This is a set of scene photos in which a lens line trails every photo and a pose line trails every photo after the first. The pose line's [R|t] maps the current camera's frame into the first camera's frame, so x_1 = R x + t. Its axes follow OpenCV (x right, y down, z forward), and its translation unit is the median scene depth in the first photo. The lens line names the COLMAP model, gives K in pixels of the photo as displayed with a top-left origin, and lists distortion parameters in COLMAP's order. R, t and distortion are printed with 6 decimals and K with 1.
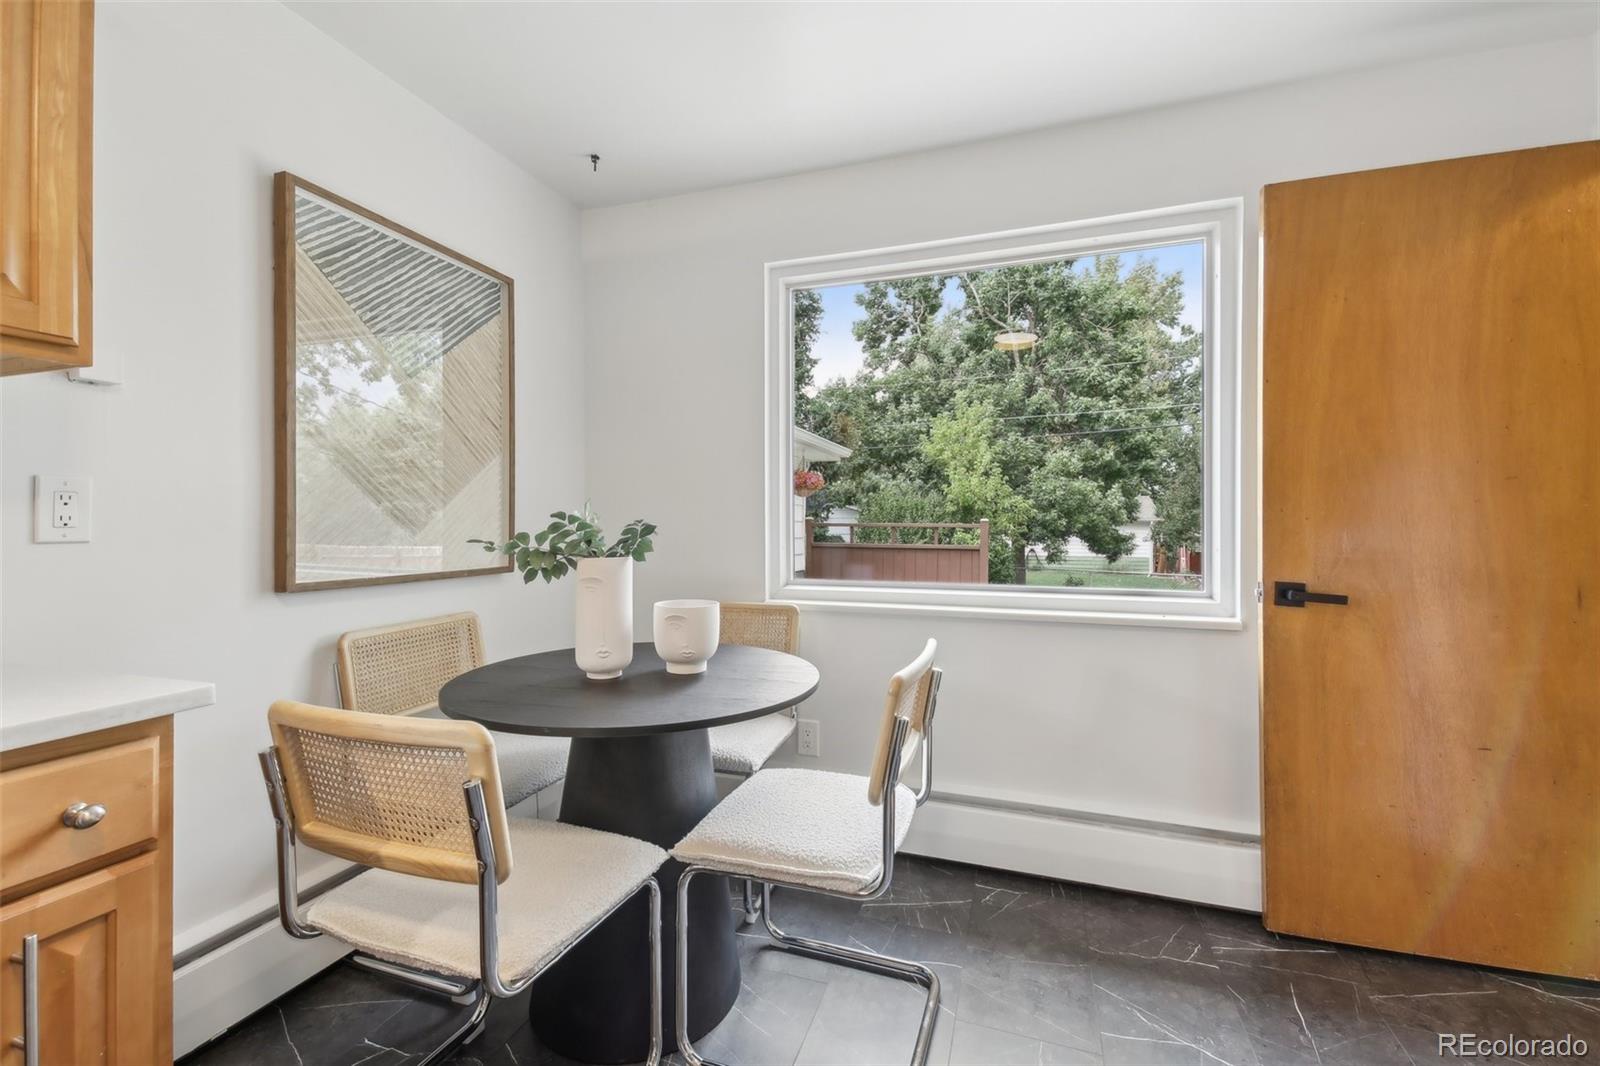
lens RADIAL K [[697.3, 0, 789.8], [0, 697.3, 525.8], [0, 0, 1]] dist [0.002012, -0.000610]
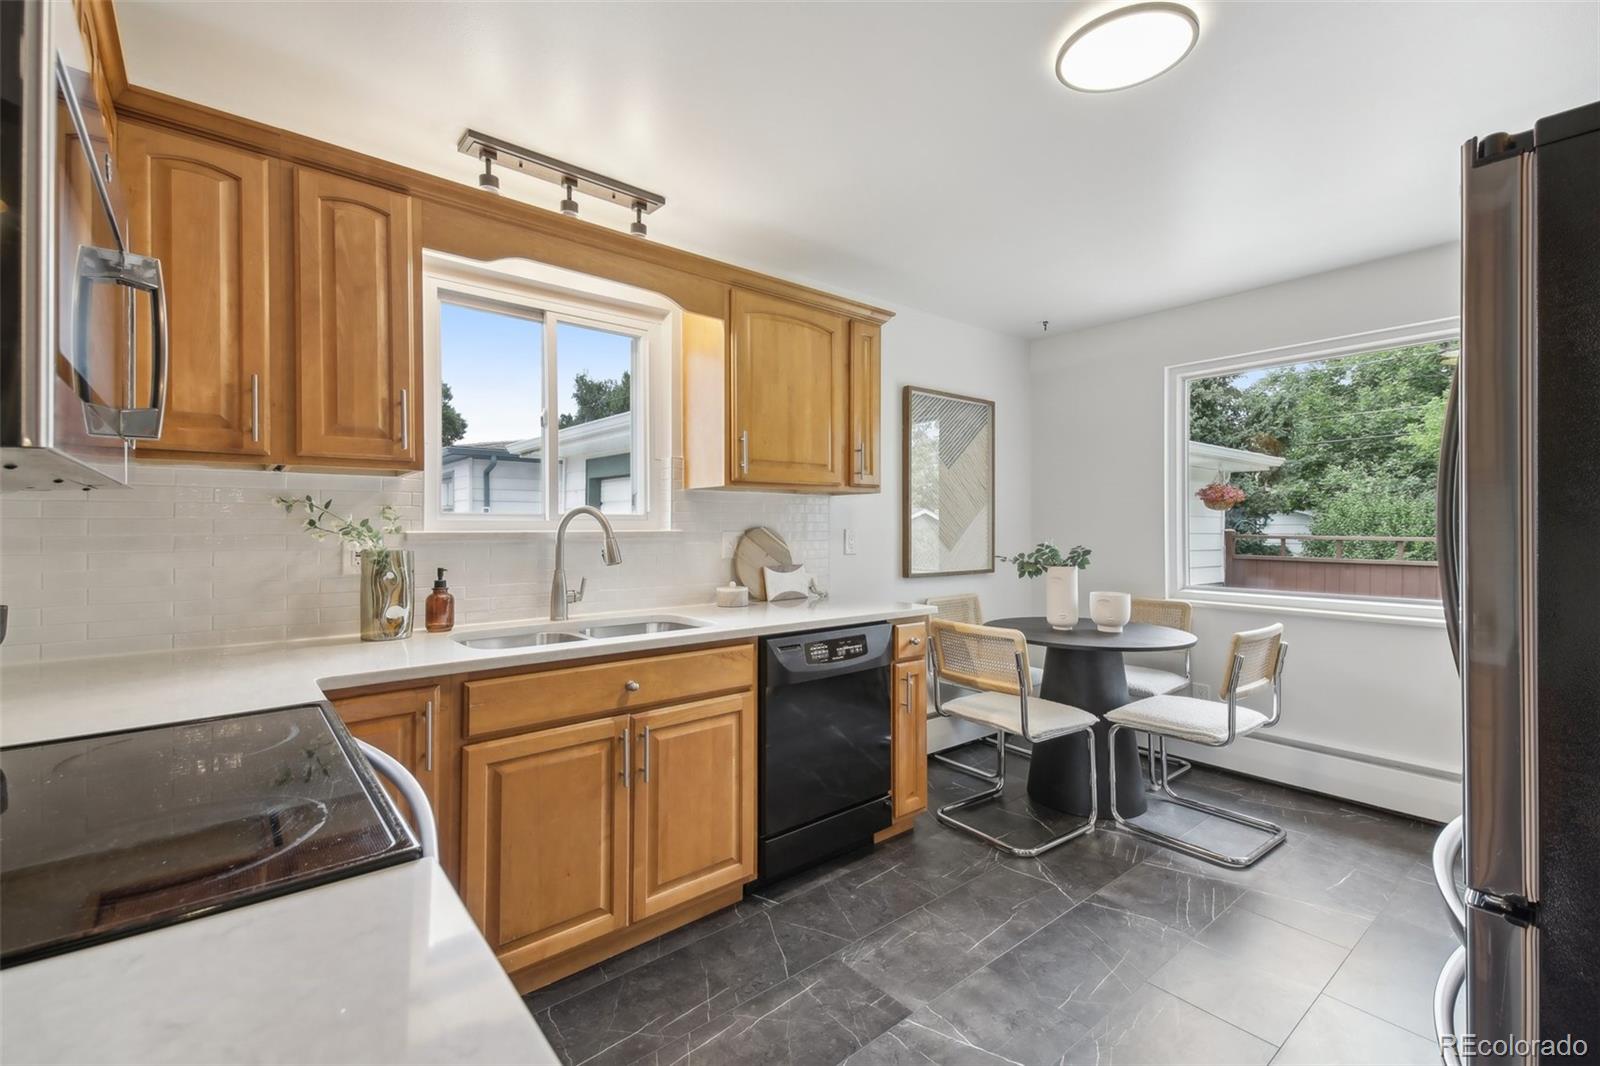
lens RADIAL K [[693.7, 0, 781.1], [0, 693.7, 523.5], [0, 0, 1]] dist [0.041013, -0.000091]
pose [[0.849046, -0.000905, -0.528318, 0.088727], [-0.004092, 0.999957, -0.008289, -0.051736], [0.528302, 0.009200, 0.849006, -1.002980]]
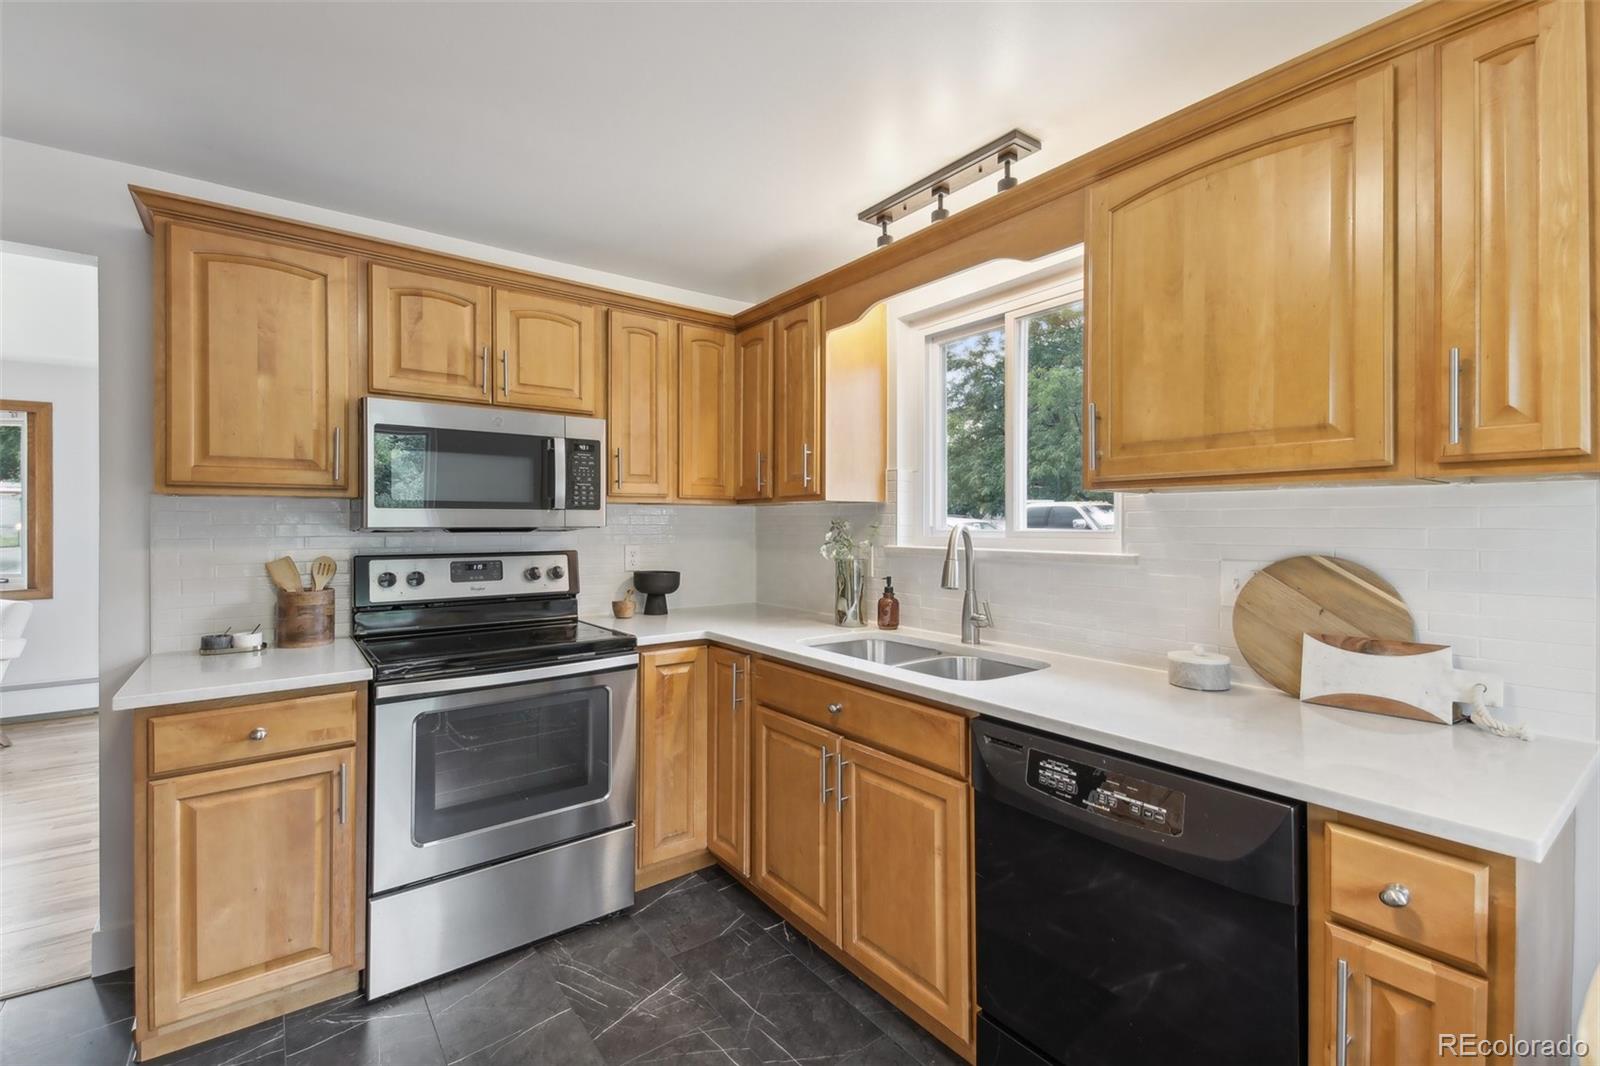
lens RADIAL K [[685.1, 0, 793.3], [0, 685.1, 521.1], [0, 0, 1]] dist [0.021055, -0.000544]
pose [[-0.553233, -0.004030, -0.833017, 0.247459], [-0.005038, 0.999986, -0.001492, -0.096967], [0.833011, 0.003372, -0.553246, 0.383286]]
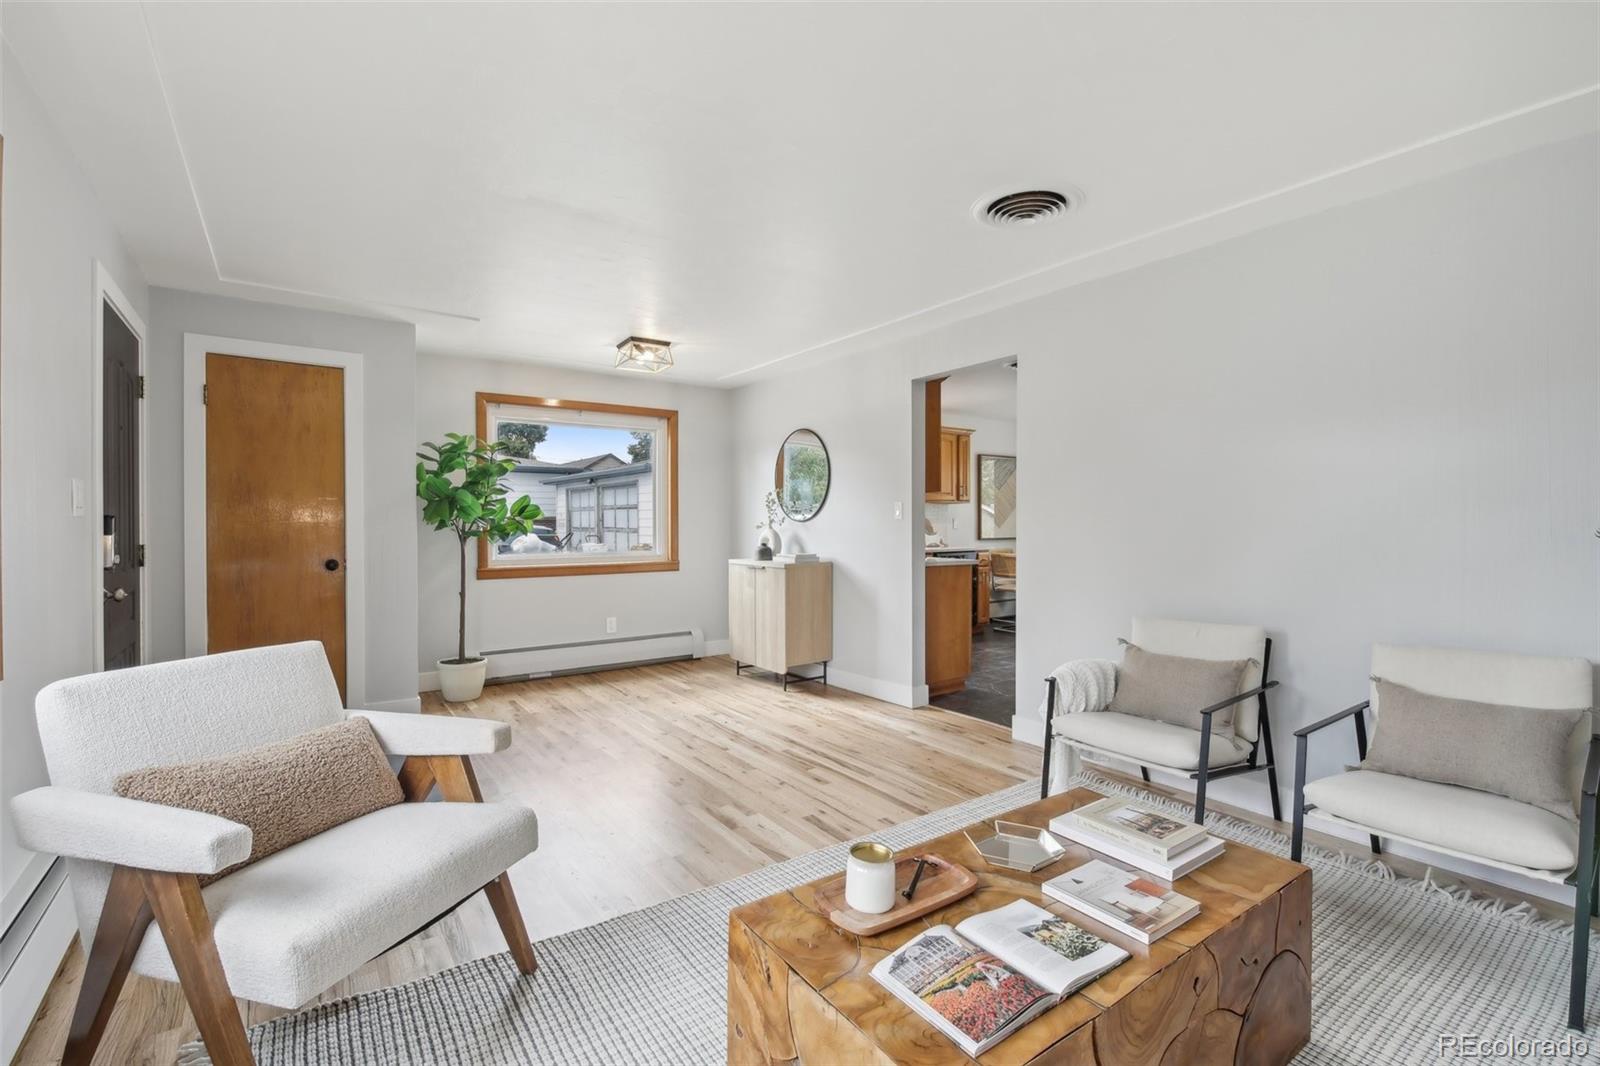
lens RADIAL K [[697.3, 0, 789.8], [0, 697.3, 525.8], [0, 0, 1]] dist [0.002012, -0.000610]
pose [[0.808807, 0.001124, -0.588074, 1.013186], [-0.000135, 0.999999, 0.001726, -0.010425], [0.588075, -0.001317, 0.808806, -3.528055]]
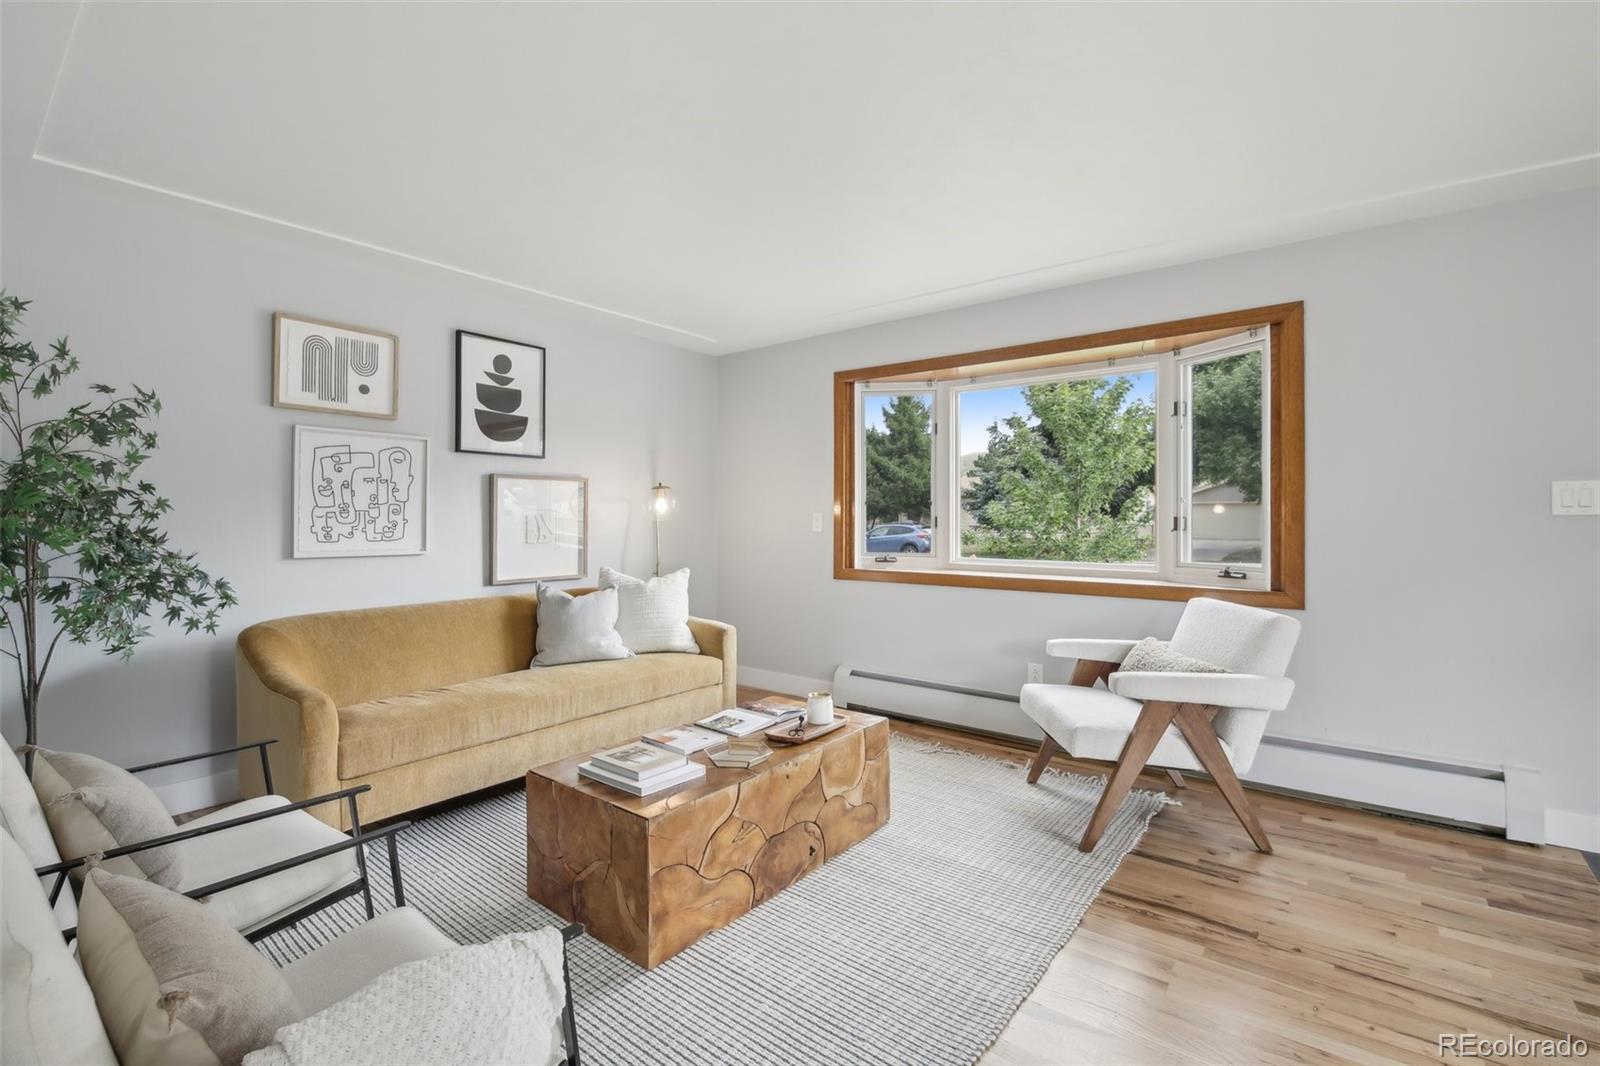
lens RADIAL K [[710.9, 0, 799.5], [0, 710.9, 514.5], [0, 0, 1]] dist [0.001640, -0.010071]
pose [[-0.946597, -0.001895, 0.322415, 0.185591], [-0.001895, 0.999998, 0.000315, -0.020402], [-0.322415, -0.000312, -0.946598, -1.407020]]
